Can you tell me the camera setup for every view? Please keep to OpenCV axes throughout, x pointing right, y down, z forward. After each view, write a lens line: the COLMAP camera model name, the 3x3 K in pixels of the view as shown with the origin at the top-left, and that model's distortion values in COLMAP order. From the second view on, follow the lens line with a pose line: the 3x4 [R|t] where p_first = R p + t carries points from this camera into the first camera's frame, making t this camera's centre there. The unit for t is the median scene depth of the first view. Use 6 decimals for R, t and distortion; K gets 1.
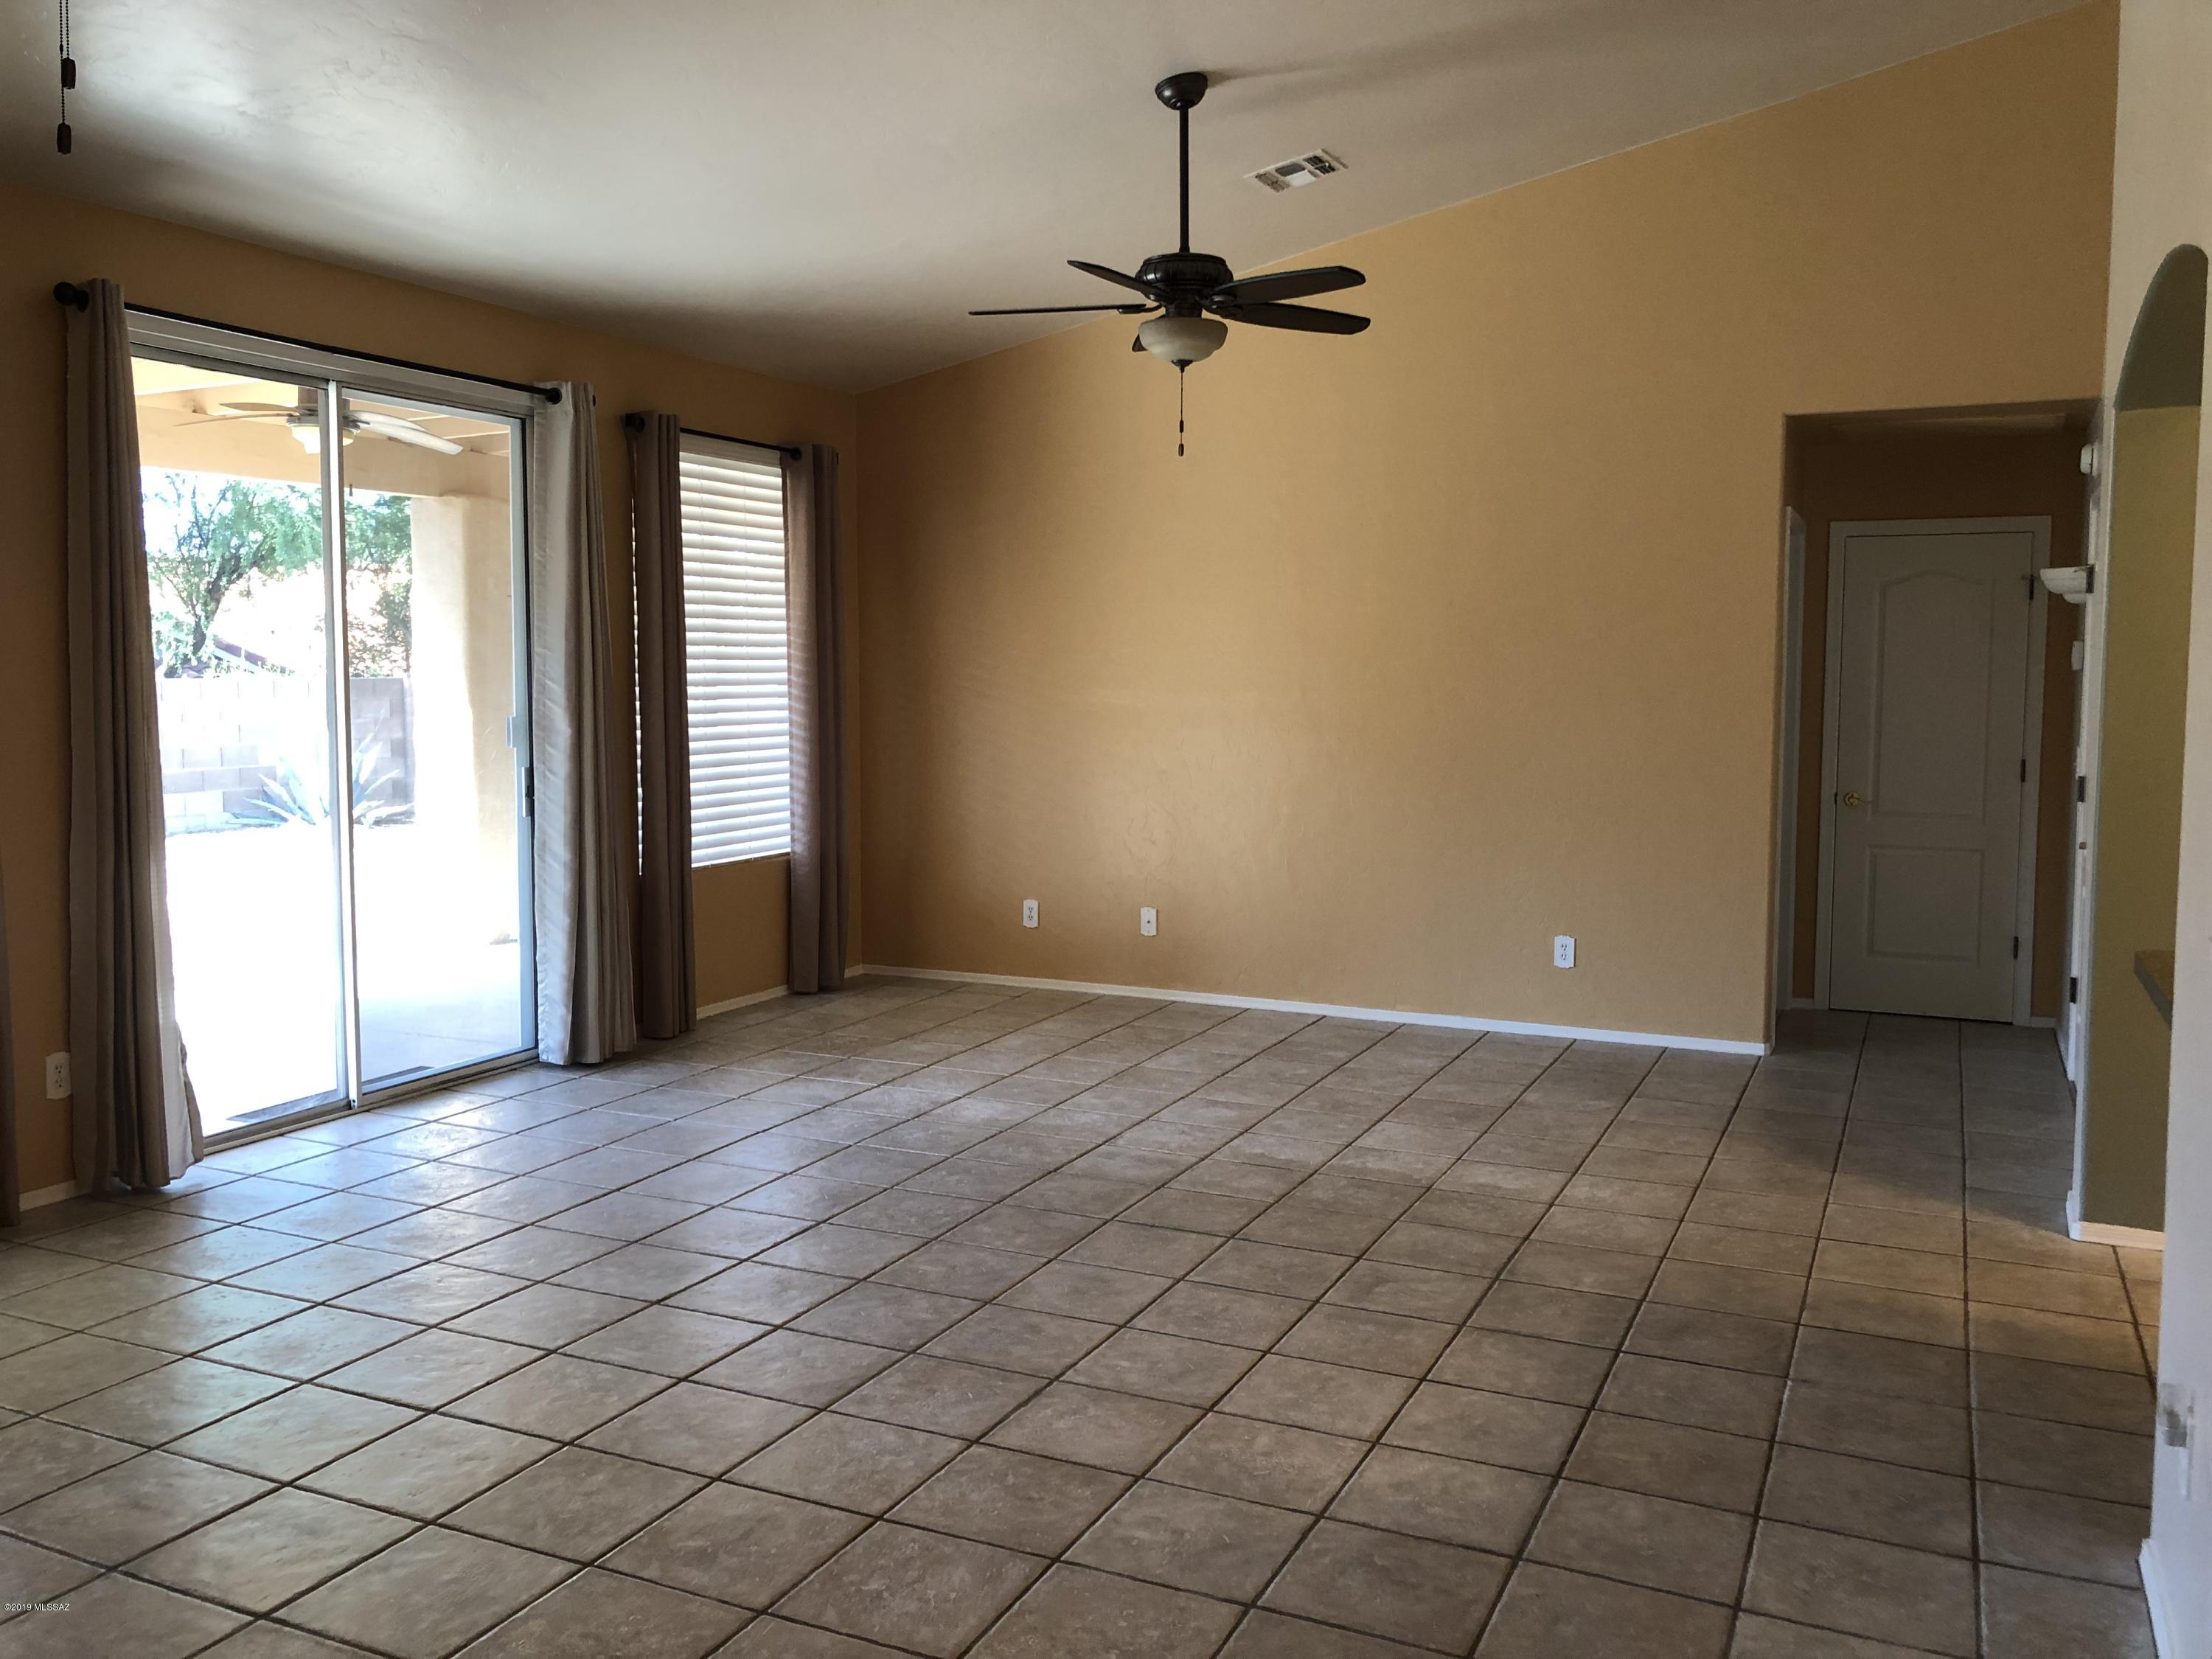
lens RADIAL K [[1783.5, 0, 1103.8], [0, 1783.5, 822.9], [0, 0, 1]] dist [0.030291, -0.041190]
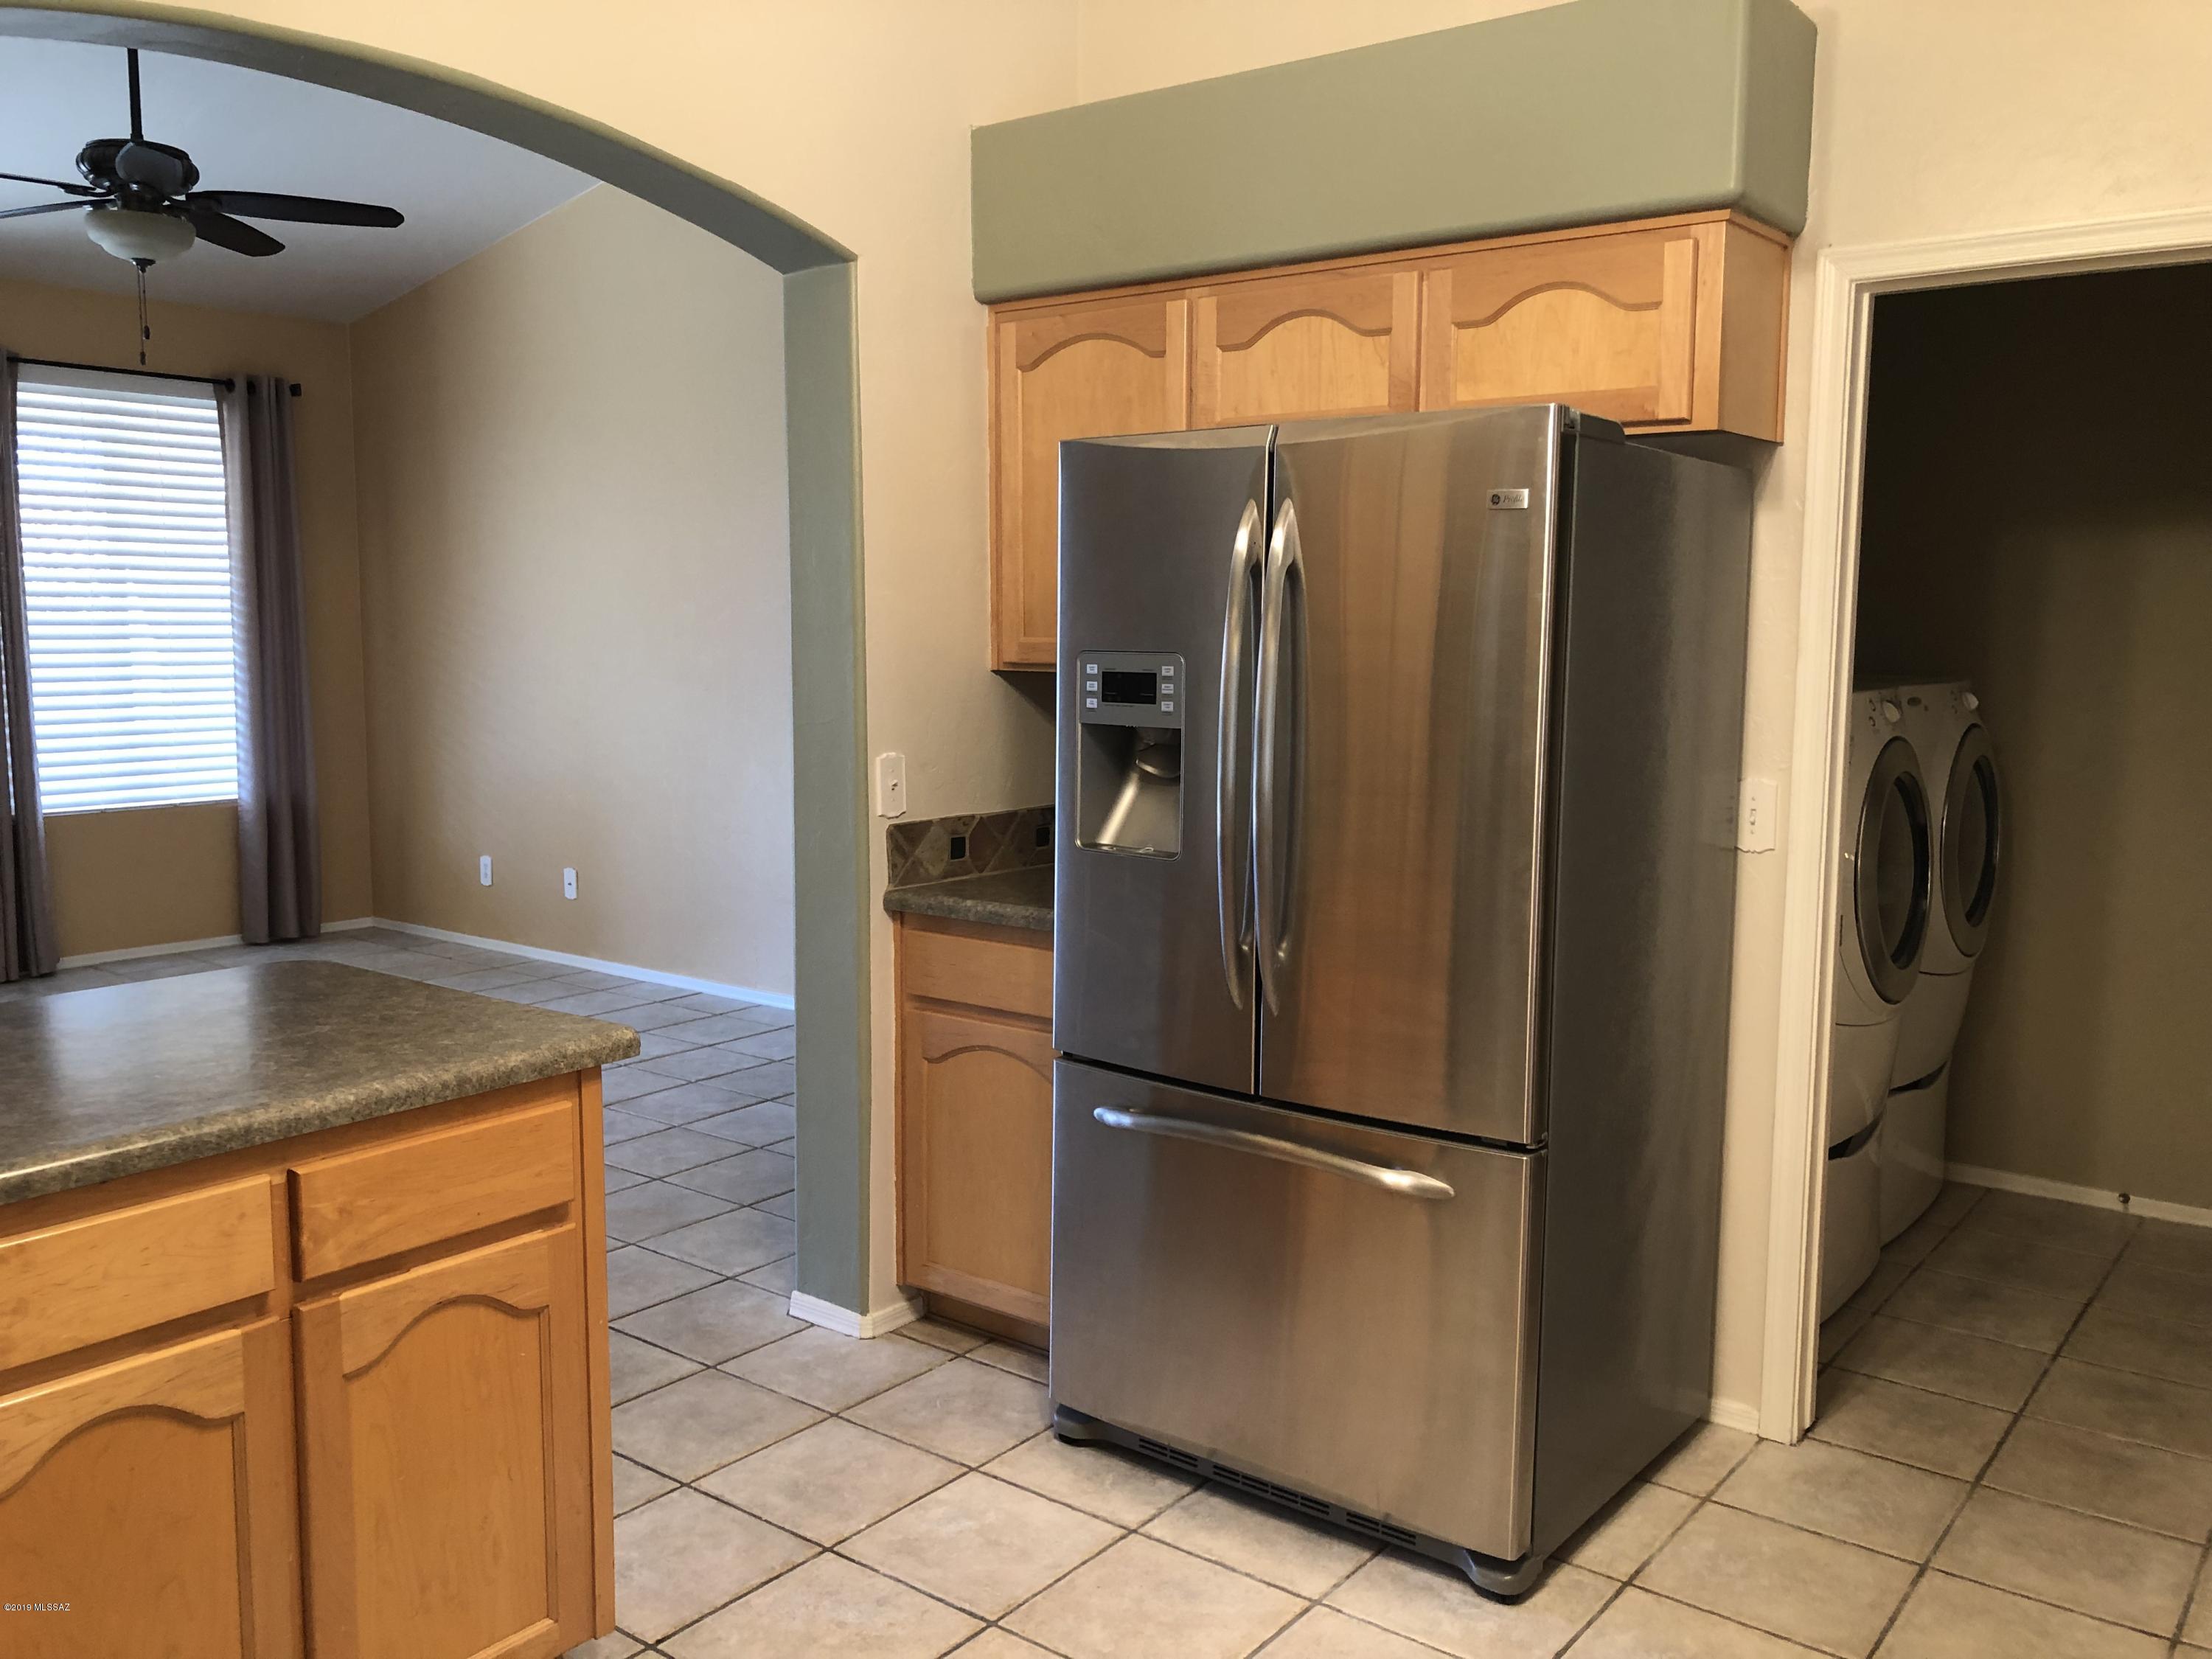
lens RADIAL K [[1783.5, 0, 1103.8], [0, 1783.5, 822.9], [0, 0, 1]] dist [0.030291, -0.041190]
pose [[0.980094, 0.032143, -0.195912, 0.488121], [-0.028171, 0.999338, 0.023032, -0.006061], [0.196523, -0.017055, 0.980351, 0.140139]]
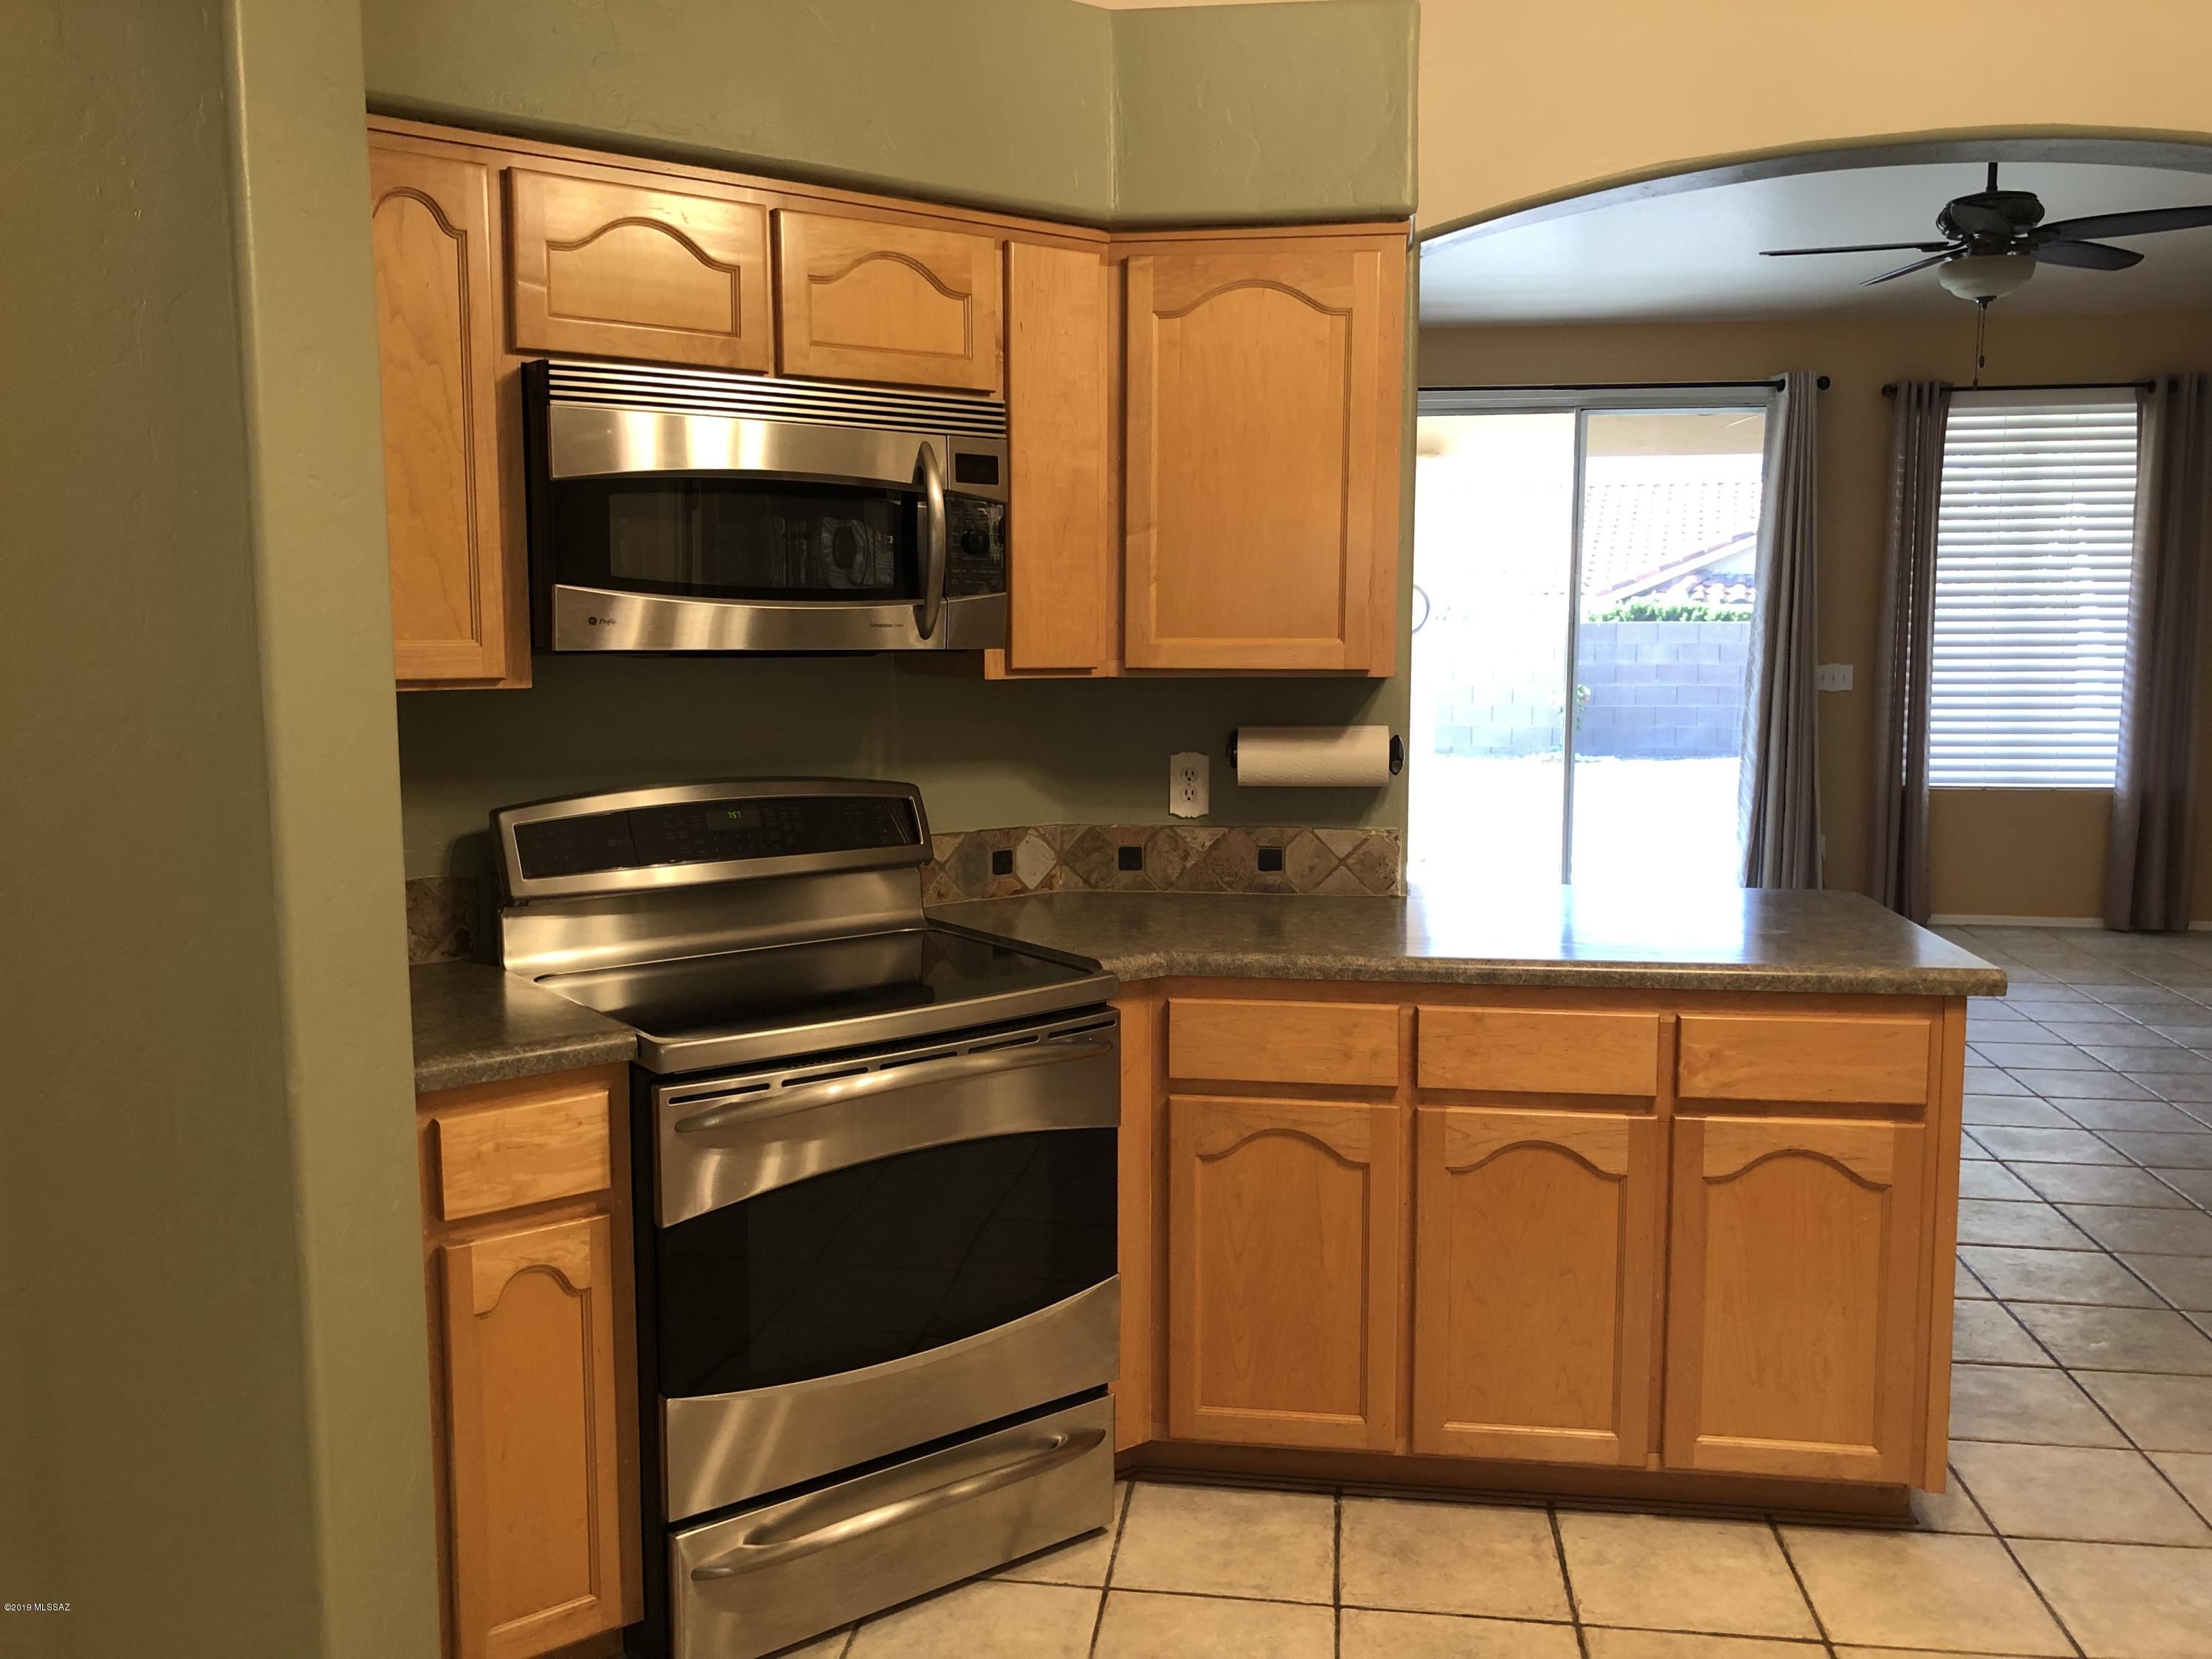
lens RADIAL K [[1783.5, 0, 1103.8], [0, 1783.5, 822.9], [0, 0, 1]] dist [0.030291, -0.041190]
pose [[0.306270, 0.111466, -0.945396, 0.617897], [-0.084022, 0.992410, 0.089790, -0.006575], [0.948229, 0.051934, 0.313311, 0.149000]]
